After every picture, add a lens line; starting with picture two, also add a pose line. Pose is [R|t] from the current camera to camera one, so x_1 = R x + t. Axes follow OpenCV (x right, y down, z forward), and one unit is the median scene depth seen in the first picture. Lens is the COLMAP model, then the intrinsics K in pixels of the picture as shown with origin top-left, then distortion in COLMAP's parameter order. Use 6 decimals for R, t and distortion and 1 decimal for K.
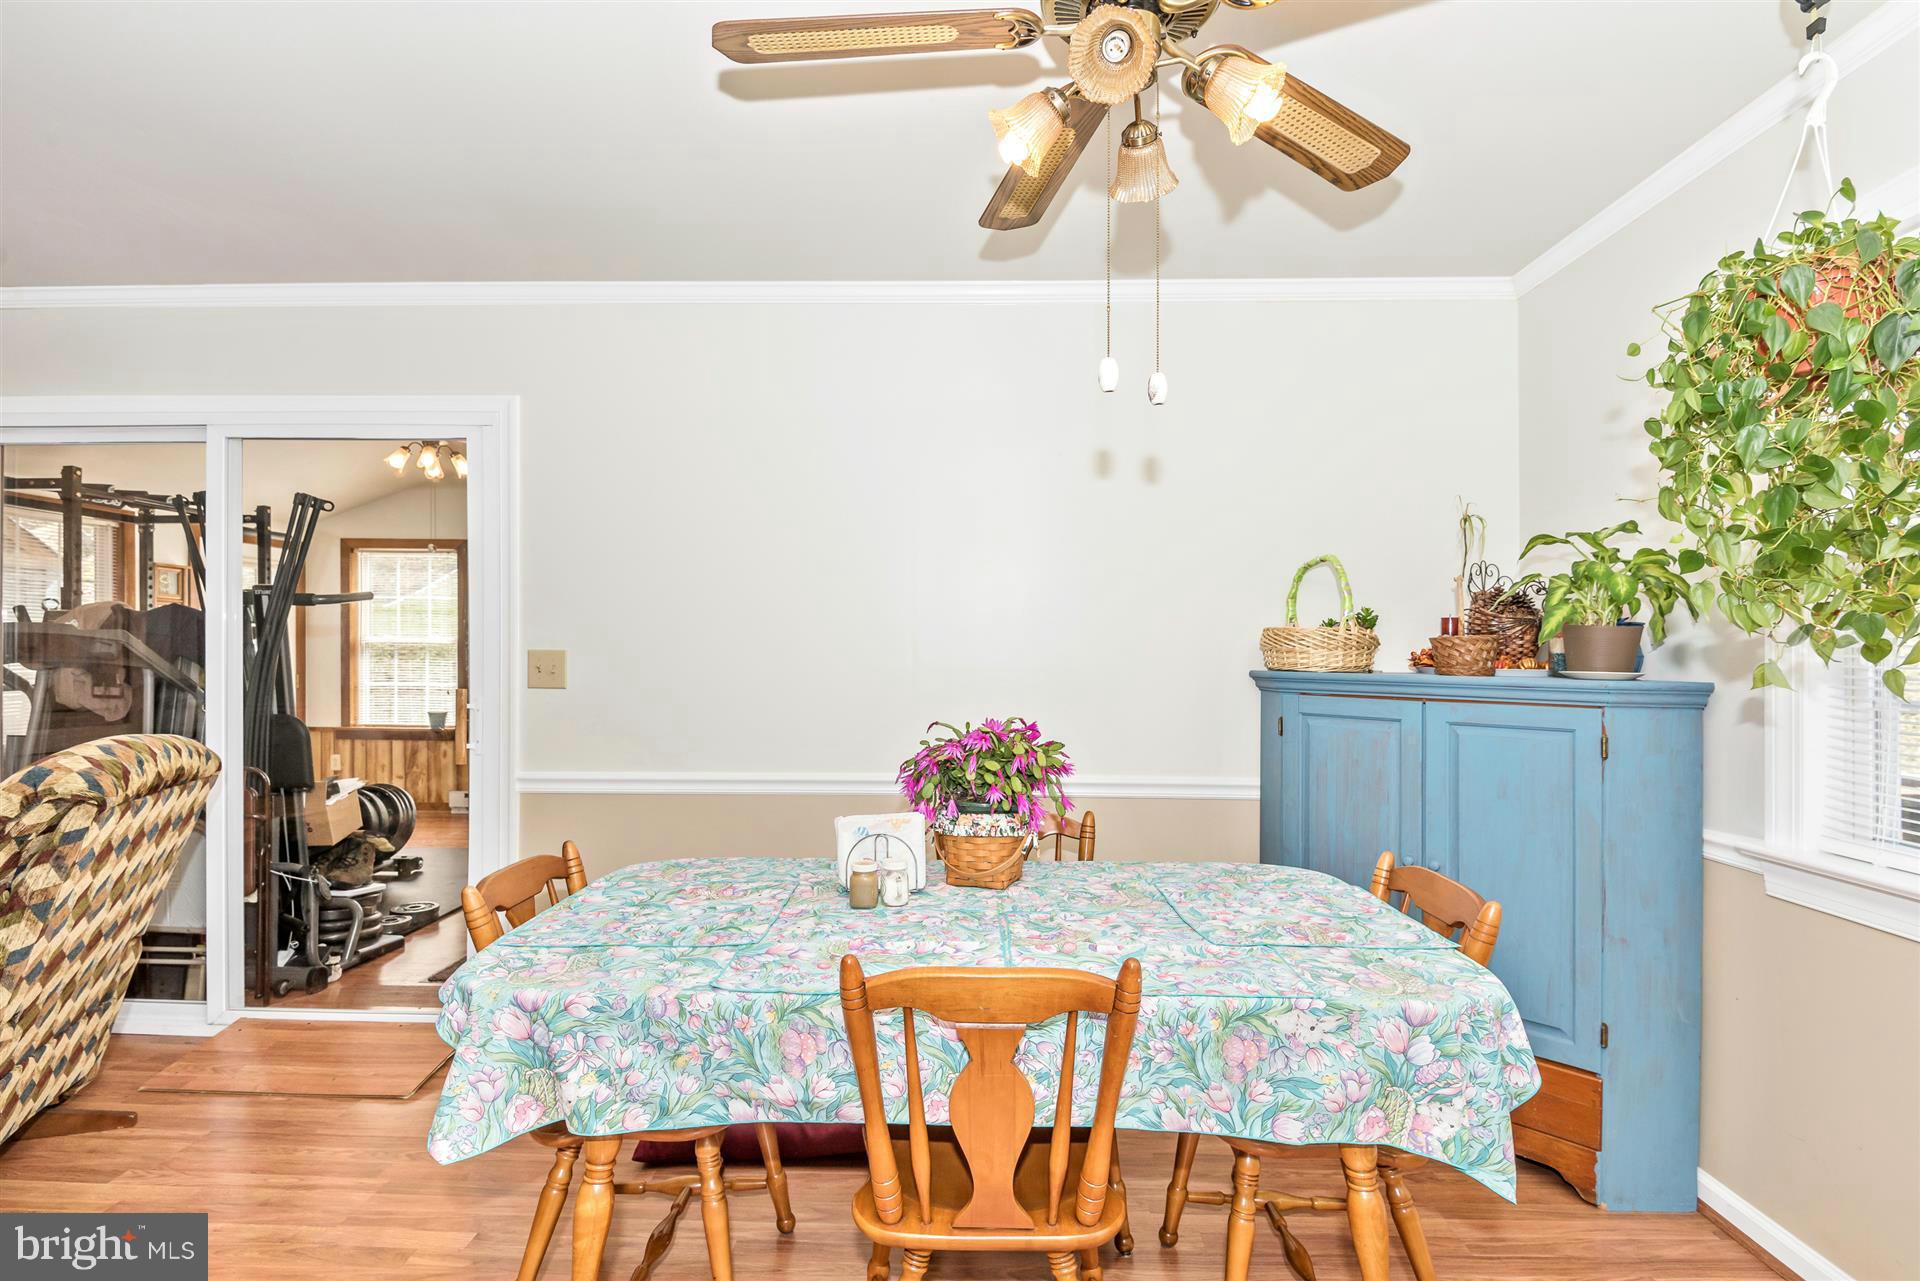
lens RADIAL K [[954.9, 0, 975.1], [0, 954.9, 652.2], [0, 0, 1]] dist [0.000636, -0.001103]
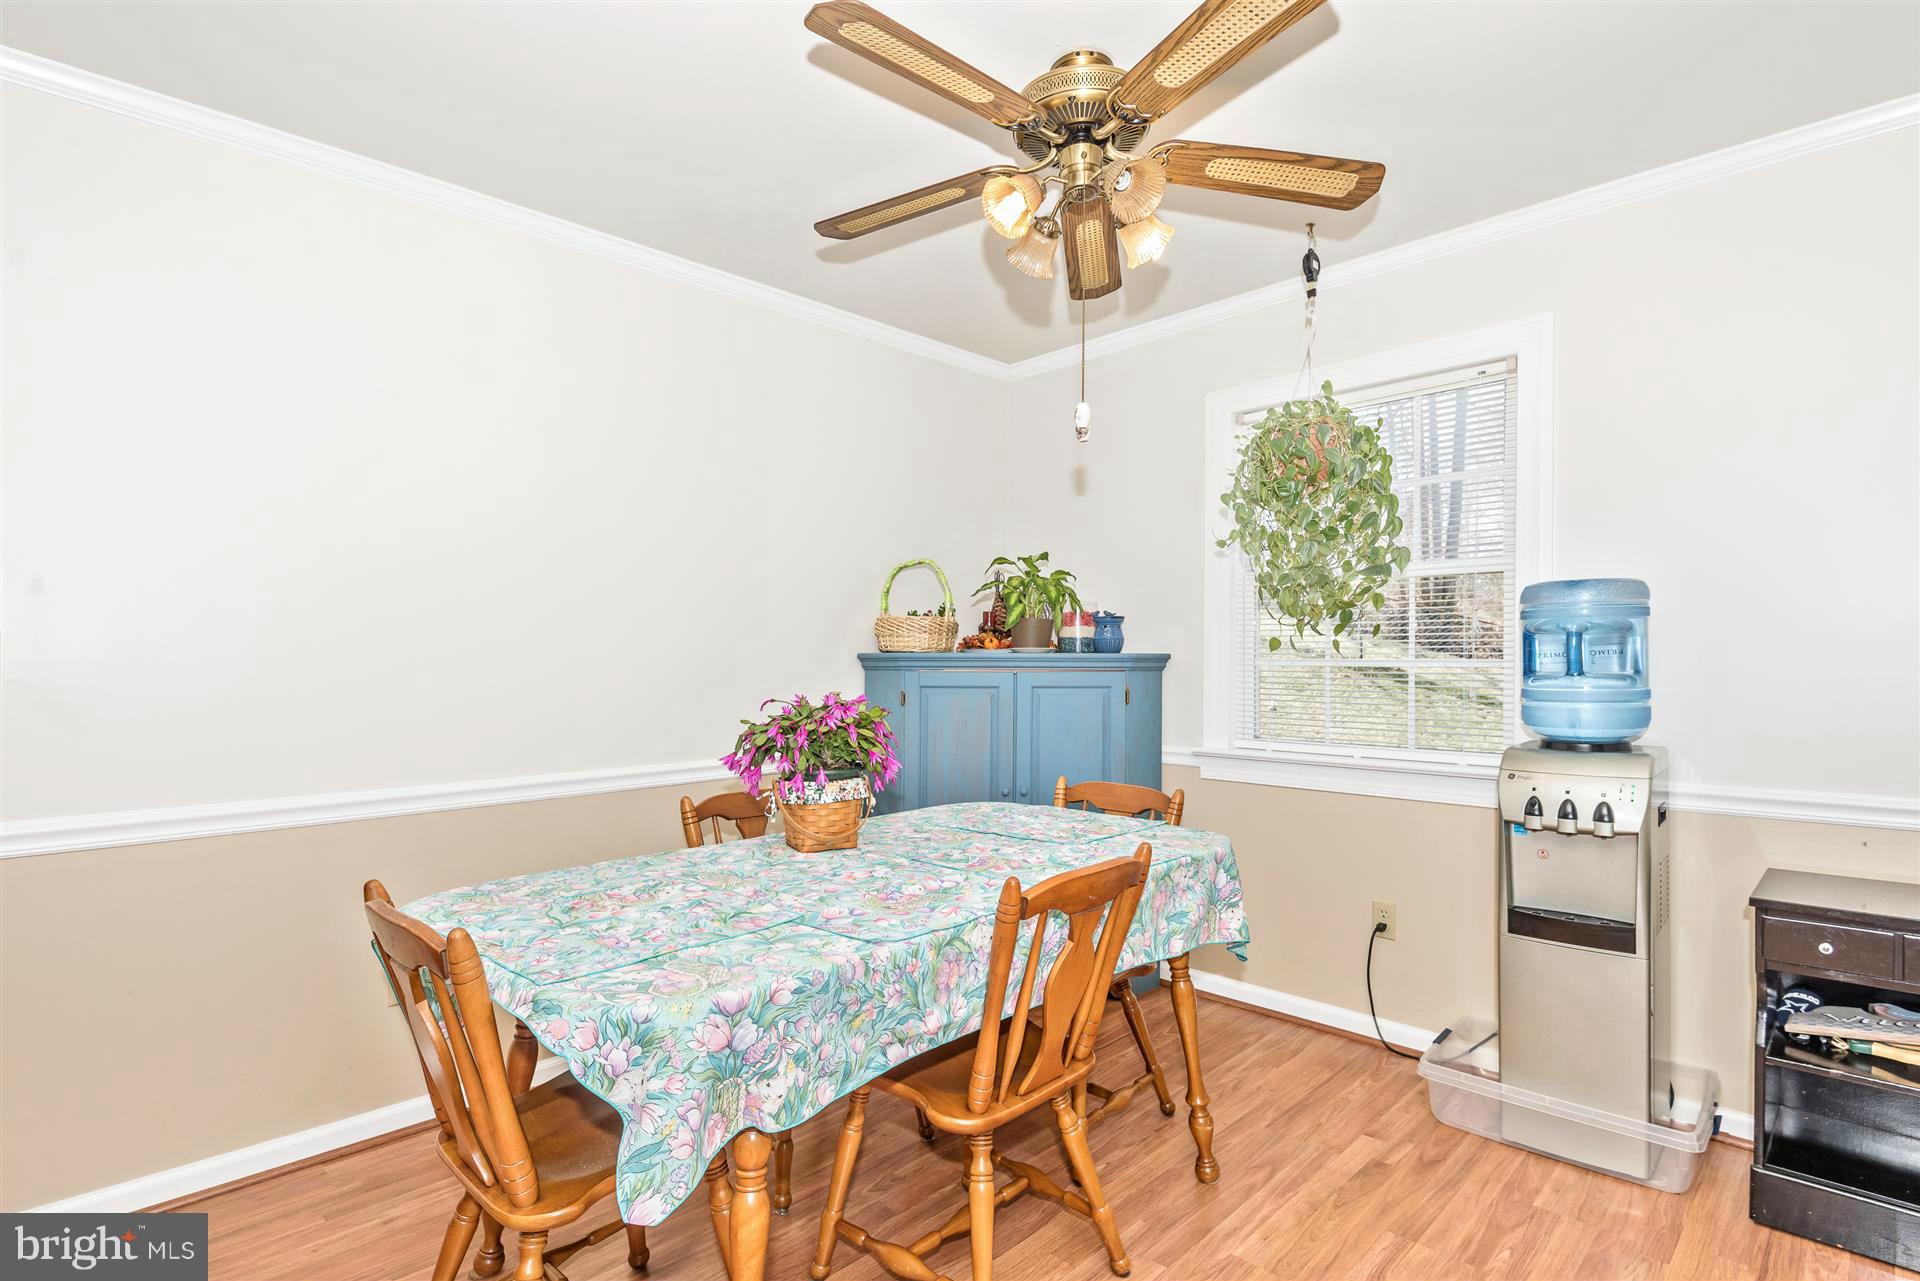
lens RADIAL K [[954.9, 0, 978.1], [0, 954.9, 656.0], [0, 0, 1]] dist [0.000636, -0.001103]
pose [[0.678791, -0.011260, 0.734245, -0.956088], [0.011158, 0.999925, 0.005020, 0.036046], [-0.734247, 0.004785, 0.678866, 0.215744]]
